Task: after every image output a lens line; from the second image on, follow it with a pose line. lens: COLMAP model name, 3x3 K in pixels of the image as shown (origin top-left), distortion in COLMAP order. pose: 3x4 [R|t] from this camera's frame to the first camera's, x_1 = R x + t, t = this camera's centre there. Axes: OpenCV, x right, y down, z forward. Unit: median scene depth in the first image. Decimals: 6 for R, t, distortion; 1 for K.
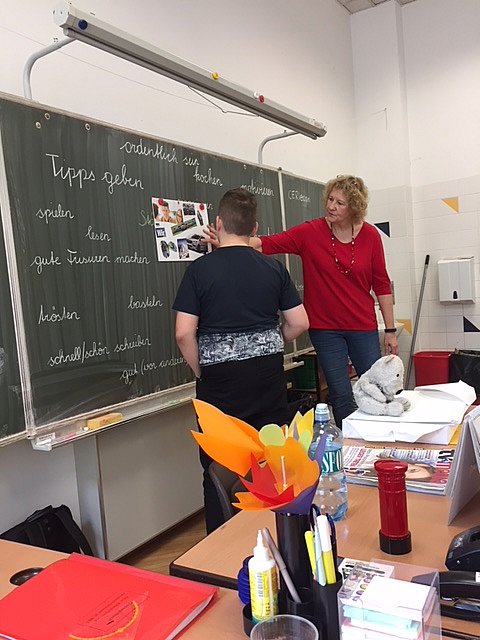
lens RADIAL K [[546.5, 0, 241.1], [0, 546.5, 321.3], [0, 0, 1]] dist [0.085785, -0.129693]
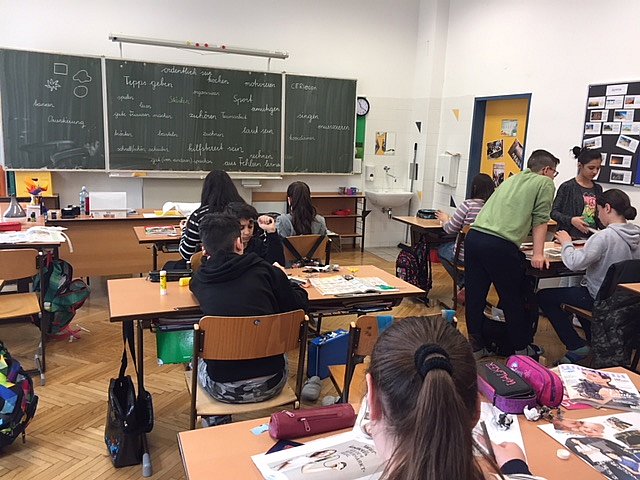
lens RADIAL K [[546.5, 0, 322.9], [0, 546.5, 238.0], [0, 0, 1]] dist [0.085785, -0.129693]
pose [[0.816181, 0.206151, -0.539769, 1.959982], [-0.133281, 0.976164, 0.171288, -0.101346], [0.562214, -0.067861, 0.824203, -0.743918]]
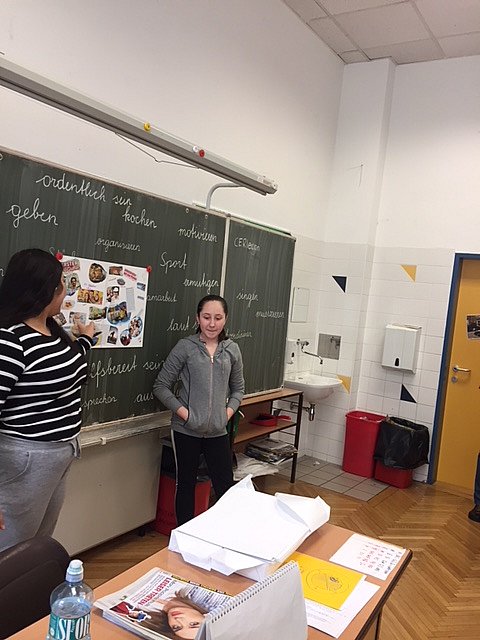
lens RADIAL K [[546.5, 0, 241.7], [0, 546.5, 321.4], [0, 0, 1]] dist [0.085785, -0.129693]
pose [[0.984425, 0.173651, 0.027426, 0.150478], [-0.173467, 0.984799, -0.008968, -0.130868], [-0.028566, 0.004071, 0.999584, 0.033938]]
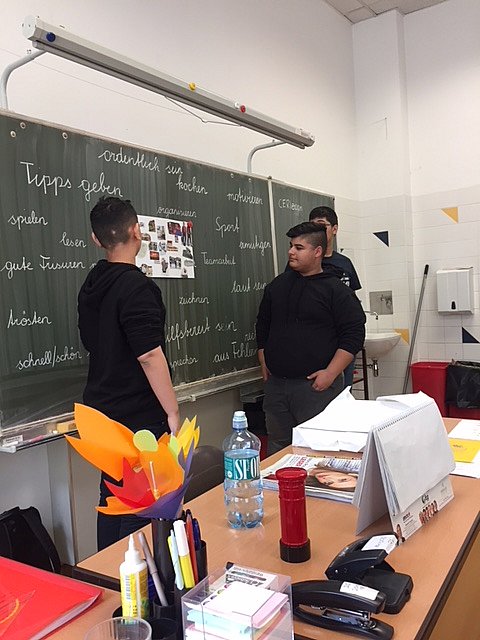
lens RADIAL K [[546.5, 0, 240.9], [0, 546.5, 321.3], [0, 0, 1]] dist [0.085785, -0.129693]
pose [[0.999305, 0.015902, -0.033727, 0.084433], [-0.016334, 0.999788, -0.012567, -0.001425], [0.033520, 0.013109, 0.999352, -0.005851]]
